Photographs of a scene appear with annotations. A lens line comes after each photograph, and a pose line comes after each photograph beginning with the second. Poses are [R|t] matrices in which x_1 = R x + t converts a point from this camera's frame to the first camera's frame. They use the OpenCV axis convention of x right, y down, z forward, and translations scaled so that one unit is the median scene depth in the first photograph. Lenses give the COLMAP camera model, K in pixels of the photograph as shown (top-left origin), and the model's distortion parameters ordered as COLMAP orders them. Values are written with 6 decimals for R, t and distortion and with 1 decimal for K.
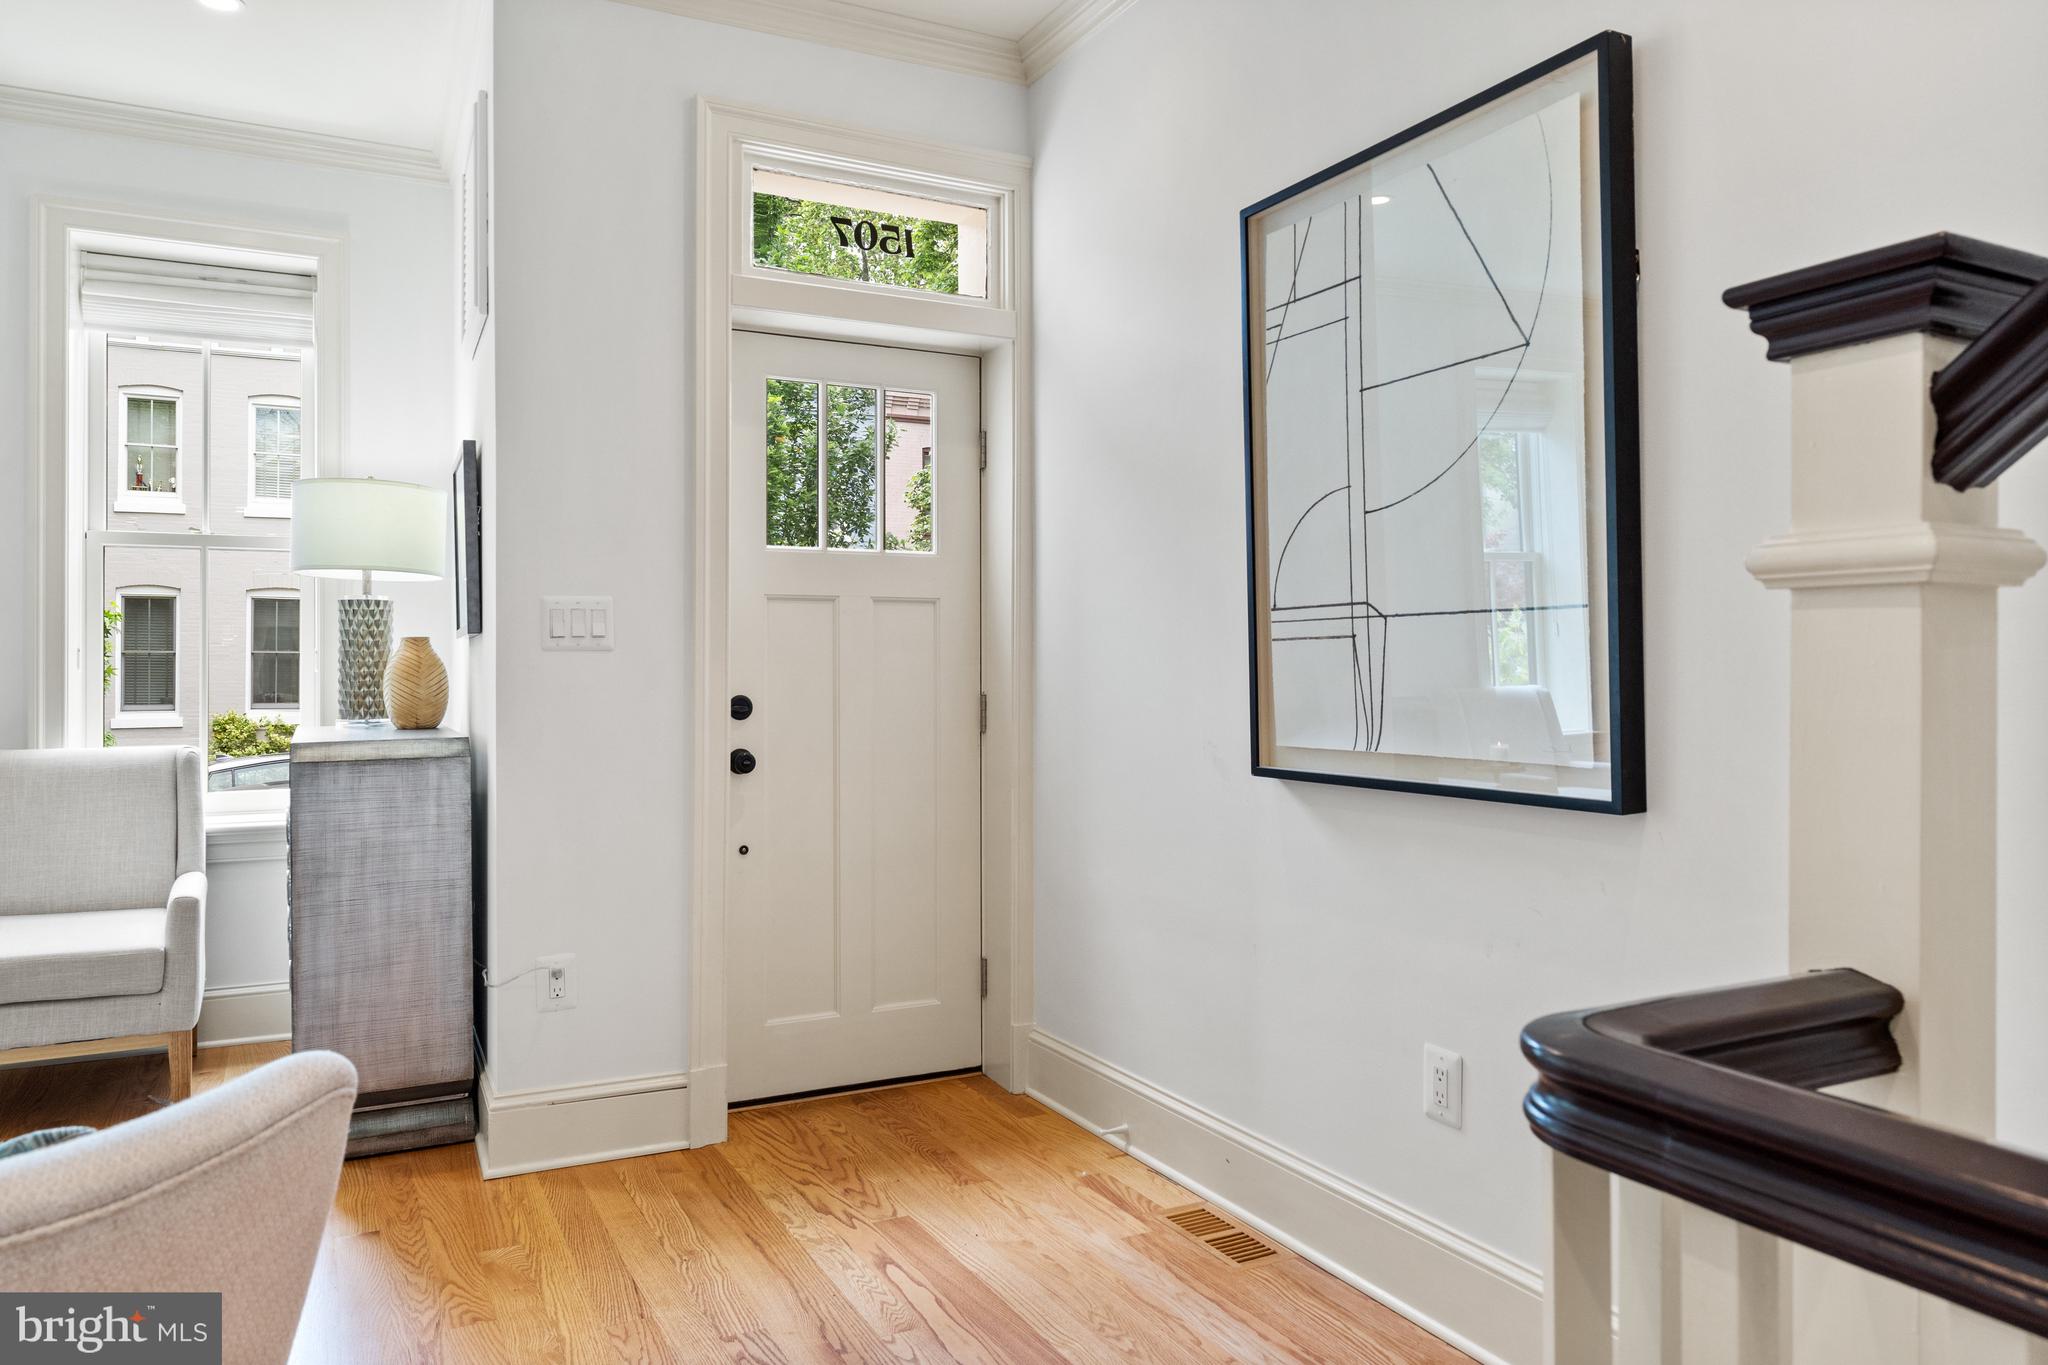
lens RADIAL K [[1397.5, 0, 1021.8], [0, 1397.5, 640.8], [0, 0, 1]] dist [-0.002103, -0.003889]
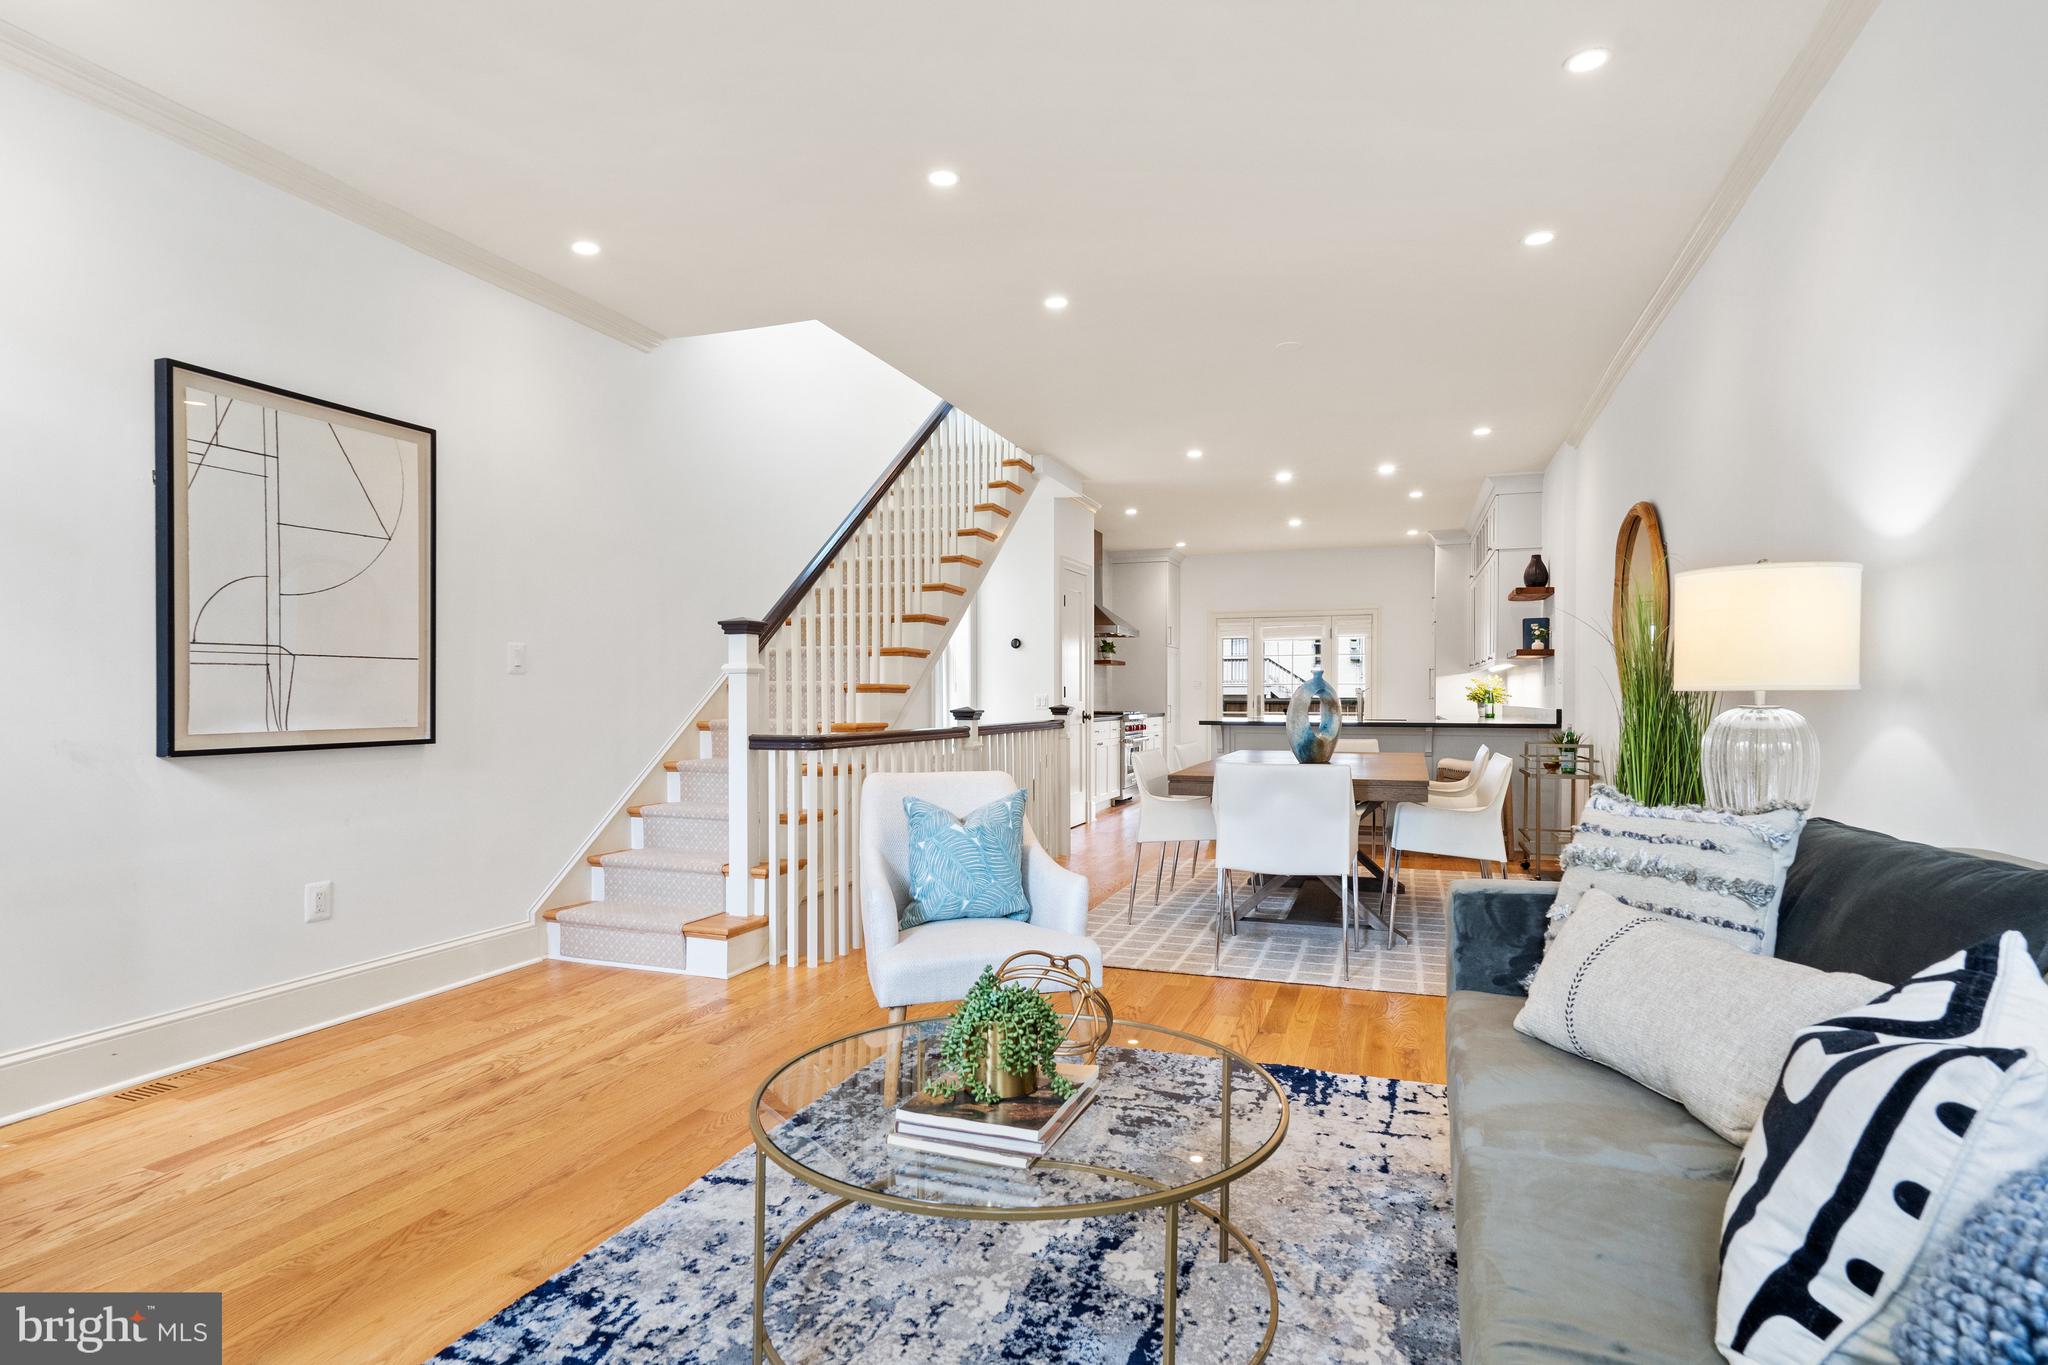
lens RADIAL K [[1043.9, 0, 1013.2], [0, 1043.9, 723.6], [0, 0, 1]] dist [0.012207, -0.000561]
pose [[-0.669919, -0.013251, 0.742316, -1.017620], [-0.006043, 0.999905, 0.012395, 0.036326], [-0.742409, 0.003818, -0.669936, 0.908848]]
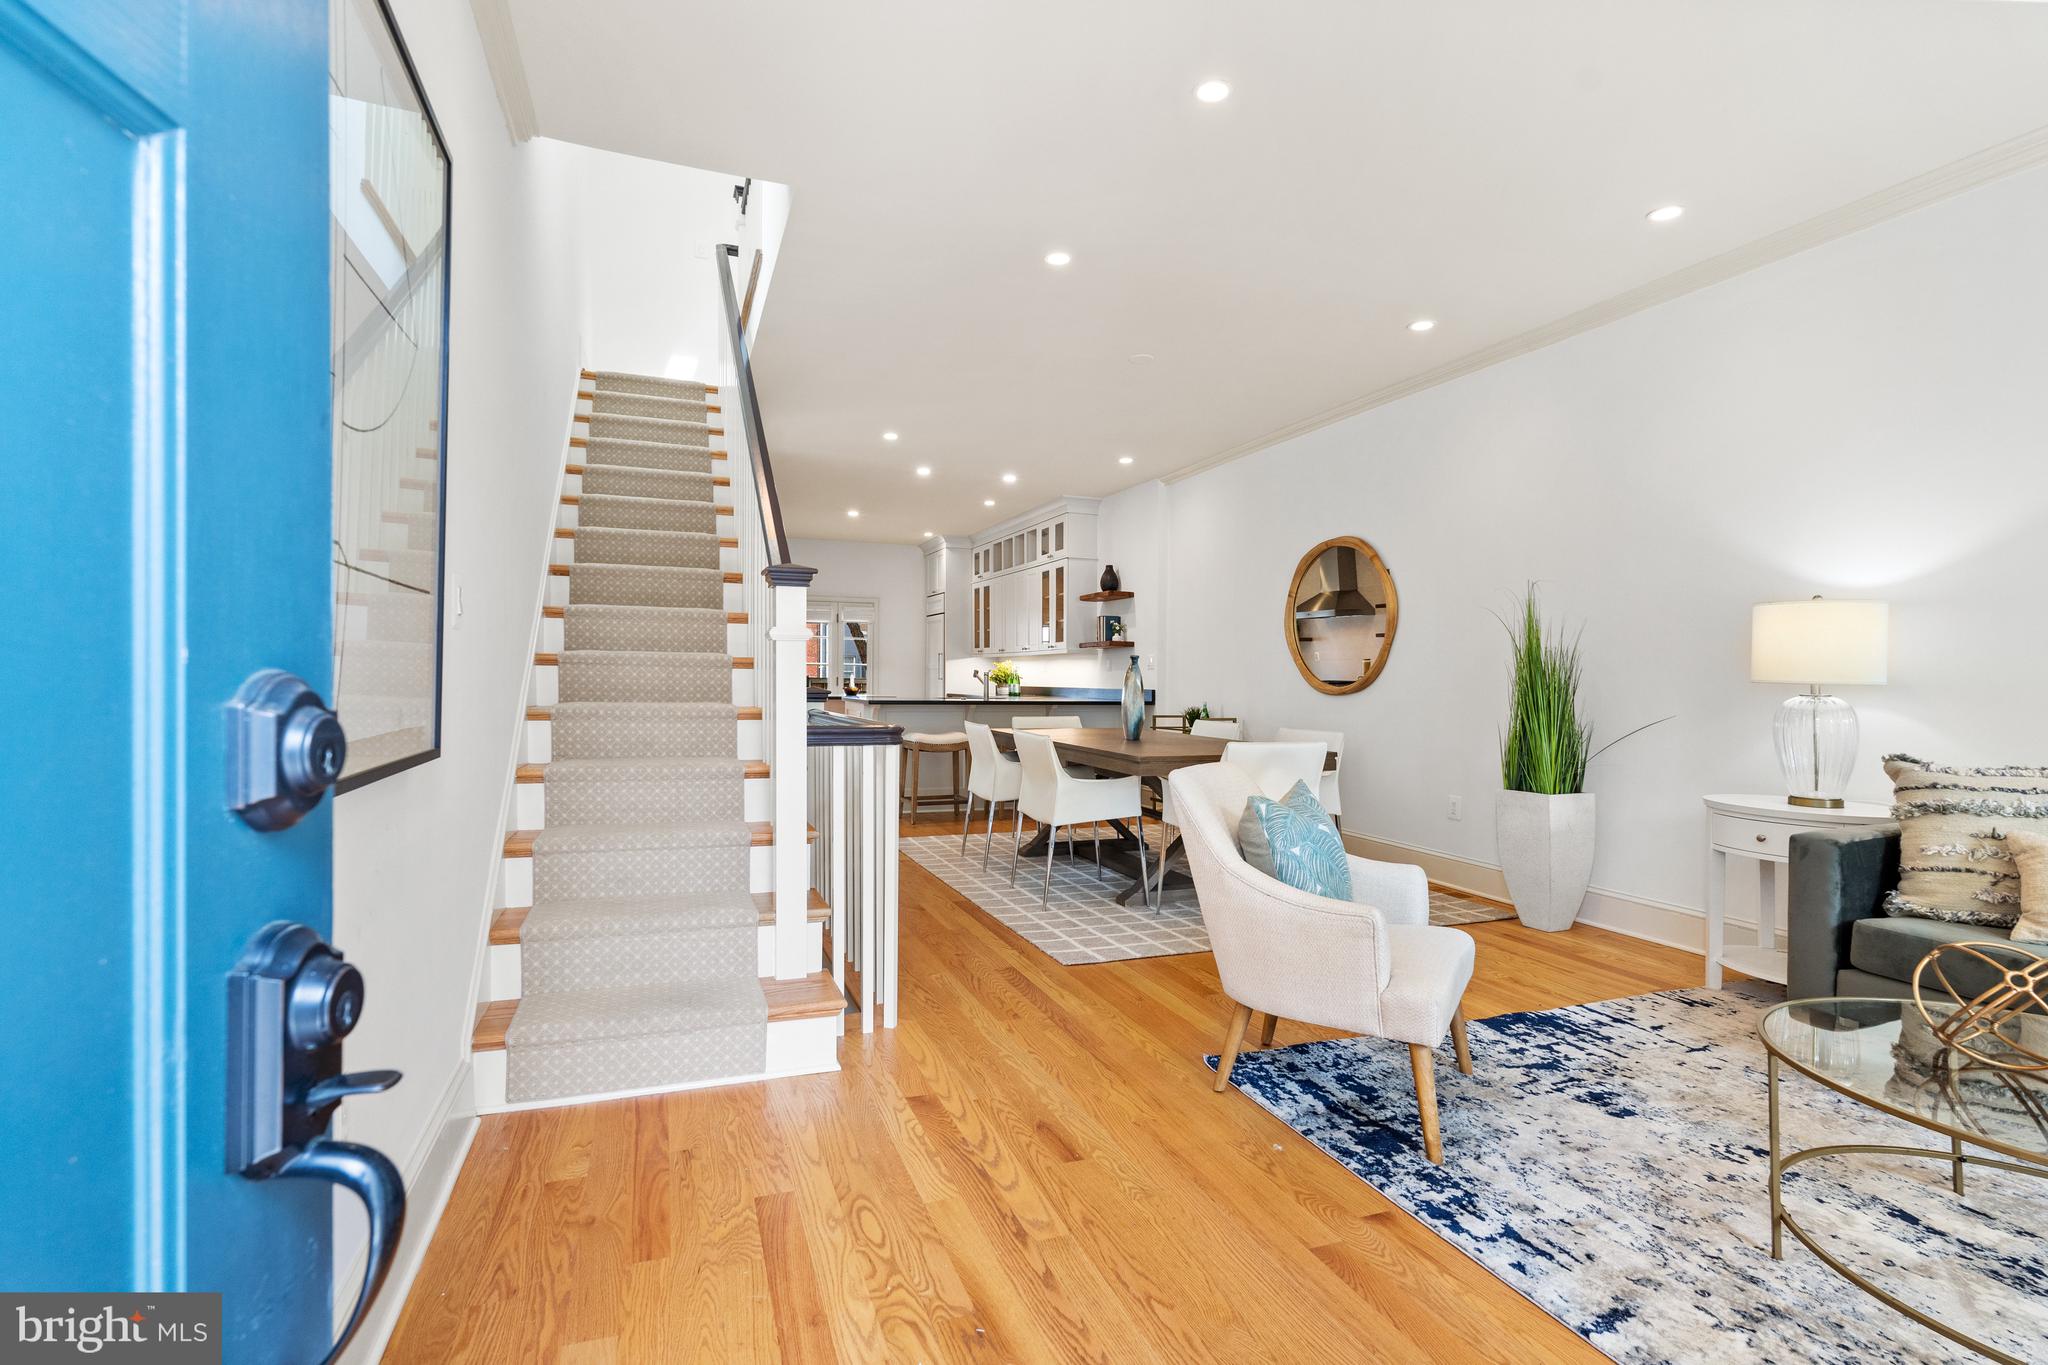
lens RADIAL K [[938.1, 0, 998.1], [0, 938.1, 685.9], [0, 0, 1]] dist [0.001490, -0.004124]
pose [[-0.990260, -0.008536, 0.138965, -0.132562], [-0.009466, 0.999937, -0.006036, 0.035709], [-0.138905, -0.007293, -0.990279, 1.095984]]
